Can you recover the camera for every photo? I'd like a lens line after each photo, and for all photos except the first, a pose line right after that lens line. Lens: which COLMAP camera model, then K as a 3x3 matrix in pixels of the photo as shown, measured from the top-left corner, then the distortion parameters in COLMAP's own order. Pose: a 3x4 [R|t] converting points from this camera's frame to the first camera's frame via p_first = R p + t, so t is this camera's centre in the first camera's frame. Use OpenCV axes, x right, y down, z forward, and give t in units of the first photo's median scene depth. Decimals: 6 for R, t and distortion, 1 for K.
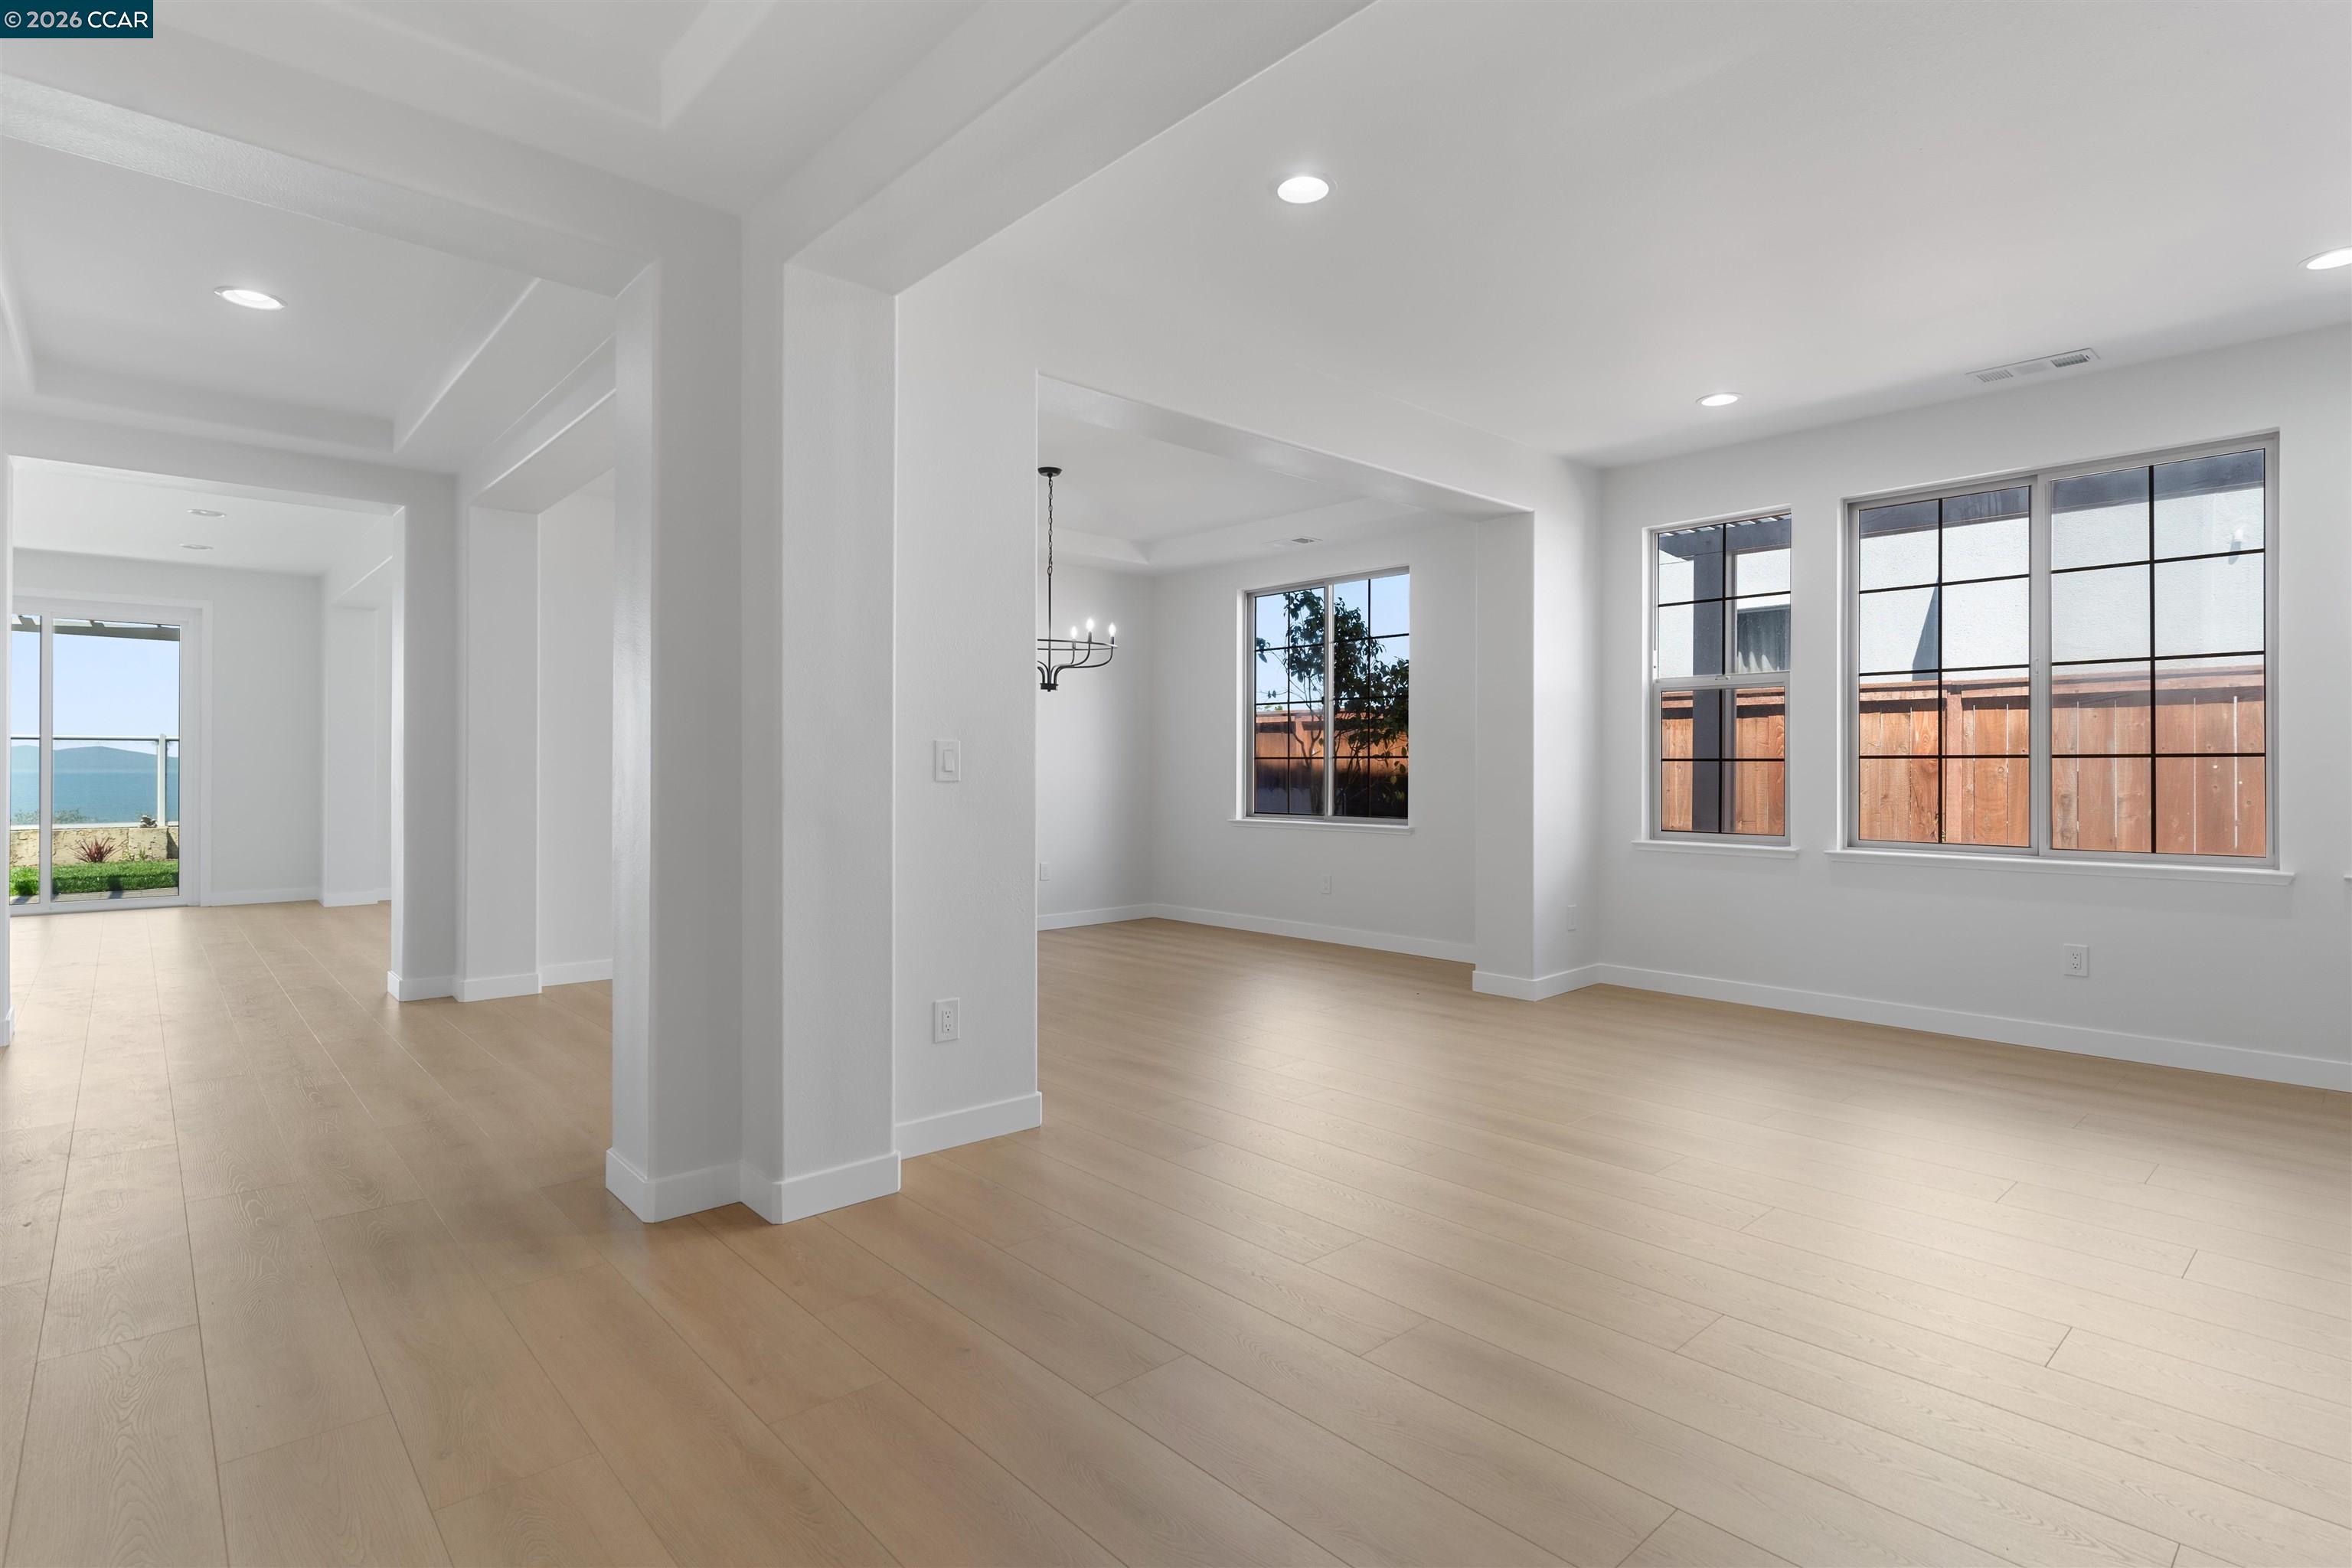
lens RADIAL K [[1157.0, 0, 1163.9], [0, 1157.0, 777.6], [0, 0, 1]] dist [-0.000480, 0.000649]
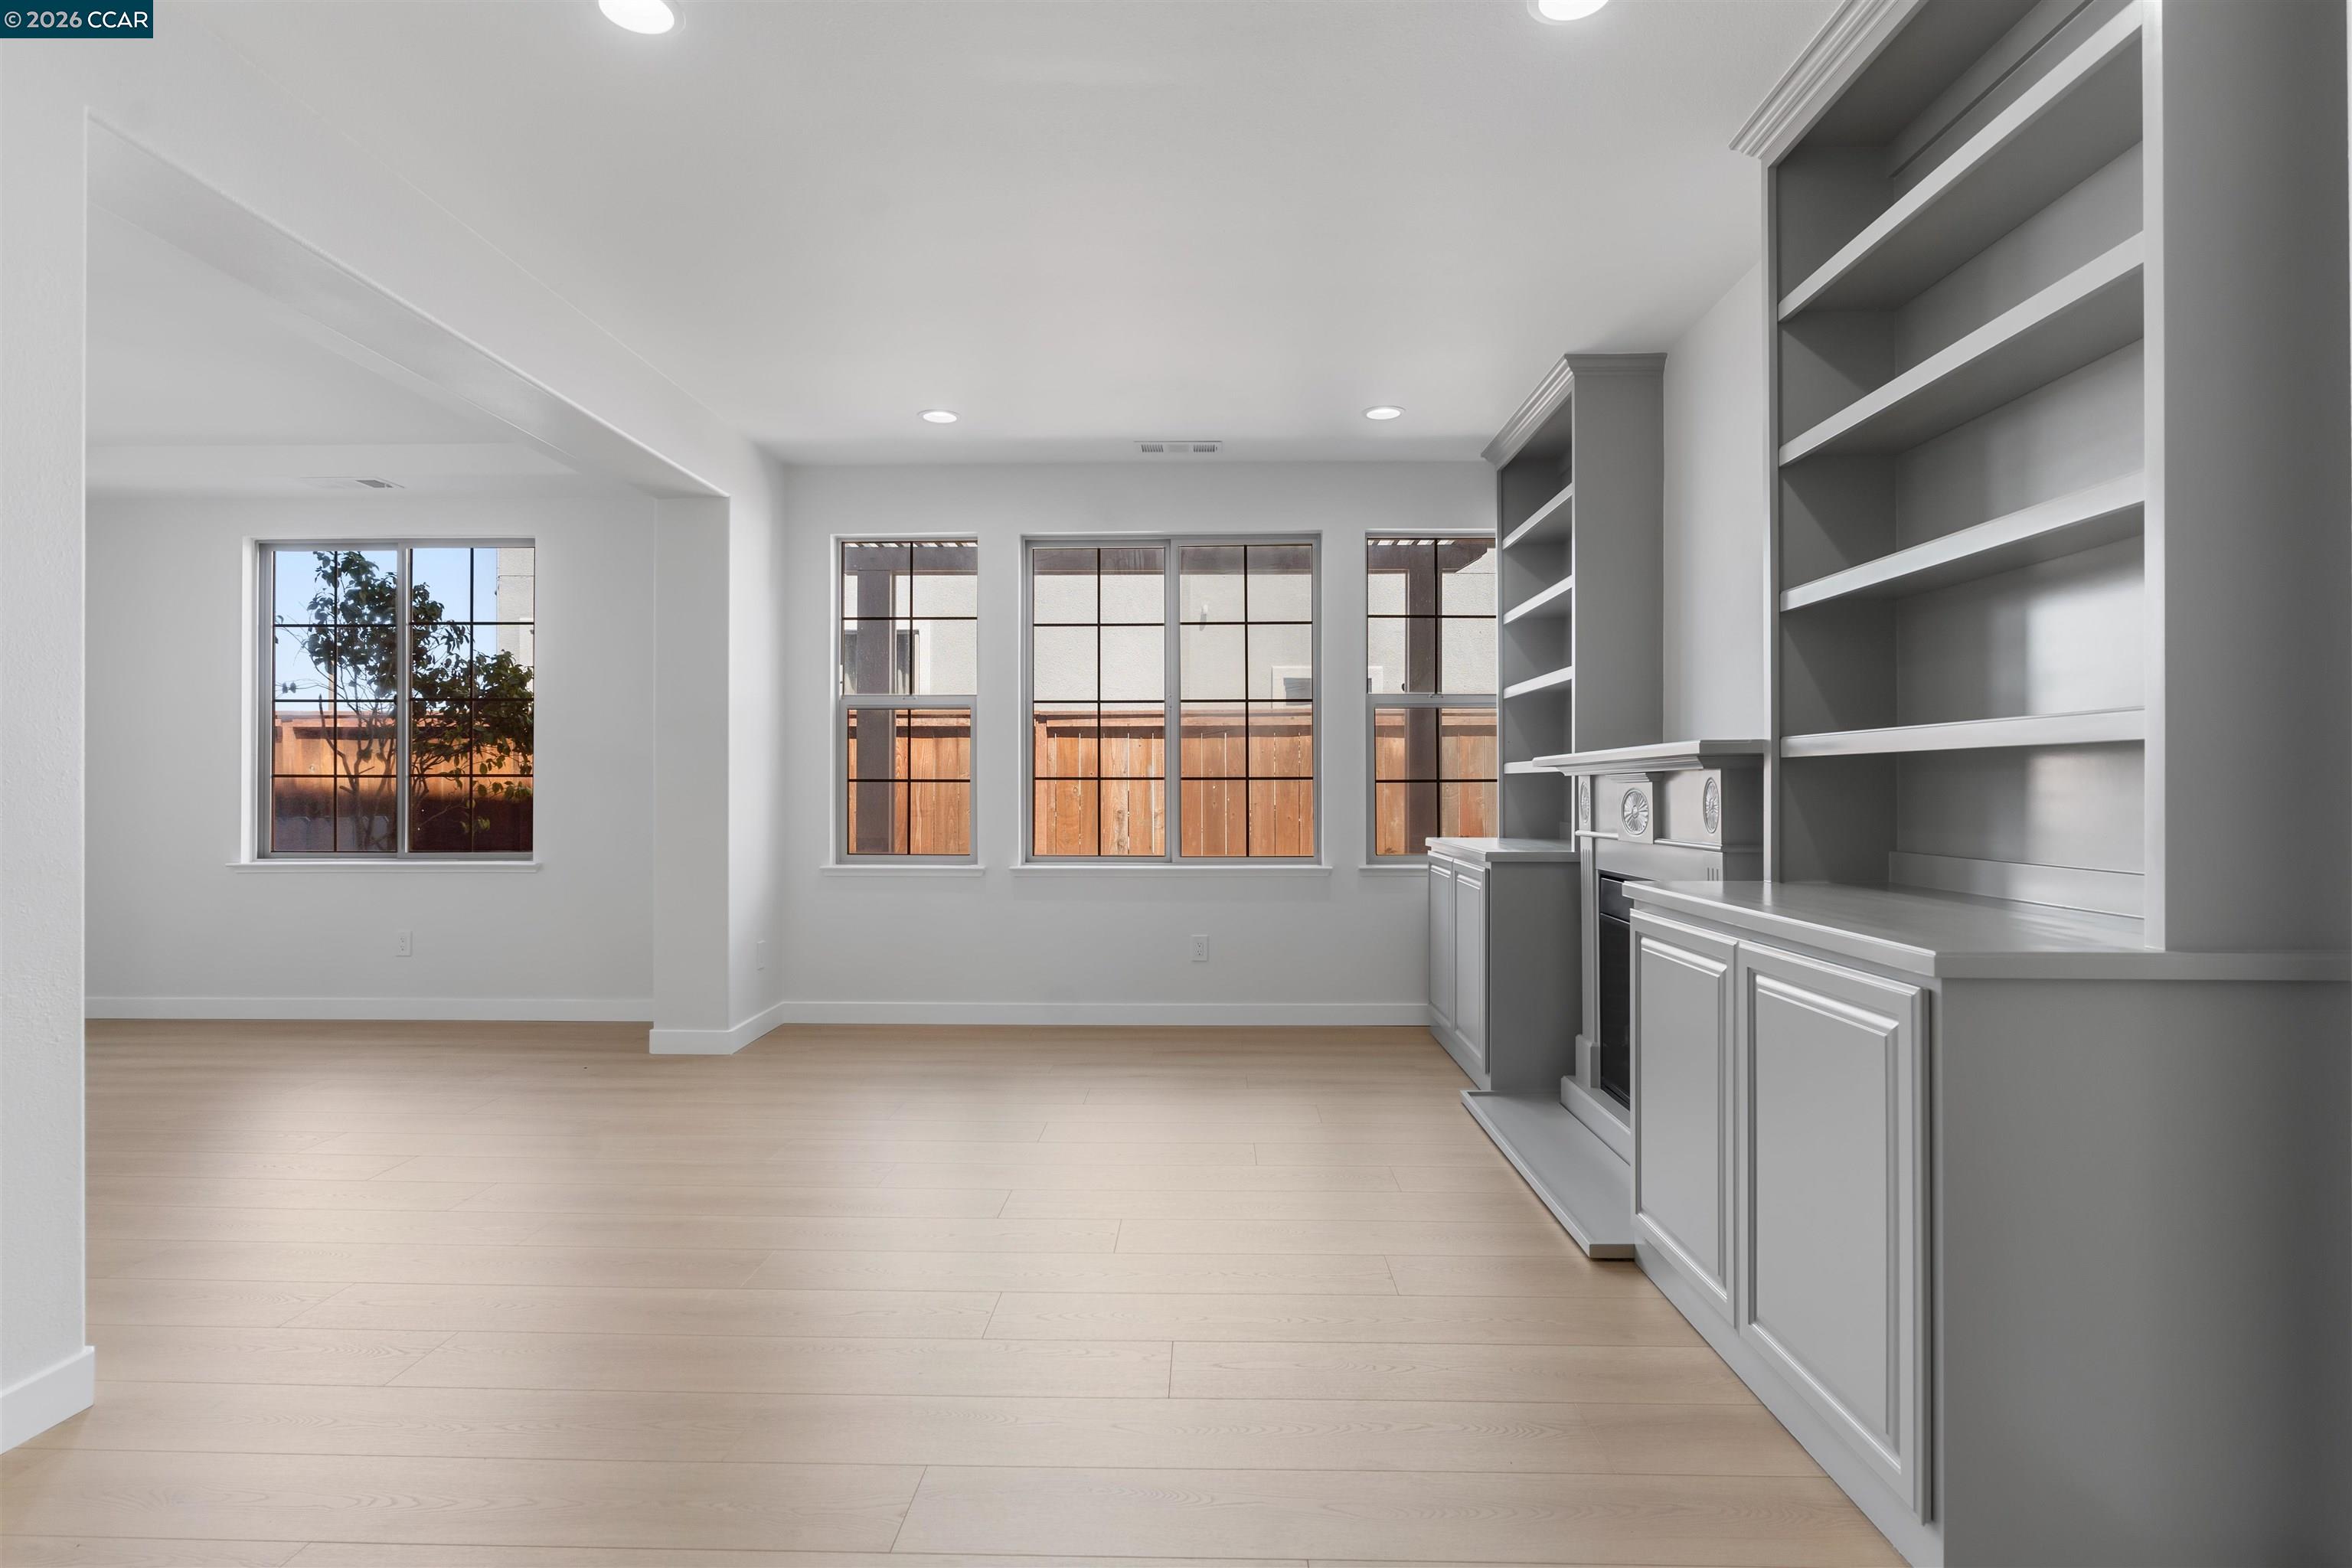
lens RADIAL K [[1215.8, 0, 1171.8], [0, 1215.8, 788.2], [0, 0, 1]] dist [0.001677, 0.001440]
pose [[0.693791, -0.001304, 0.720175, -0.107210], [0.007988, 0.999951, -0.005884, -0.000640], [-0.720132, 0.009835, 0.693767, 0.111623]]
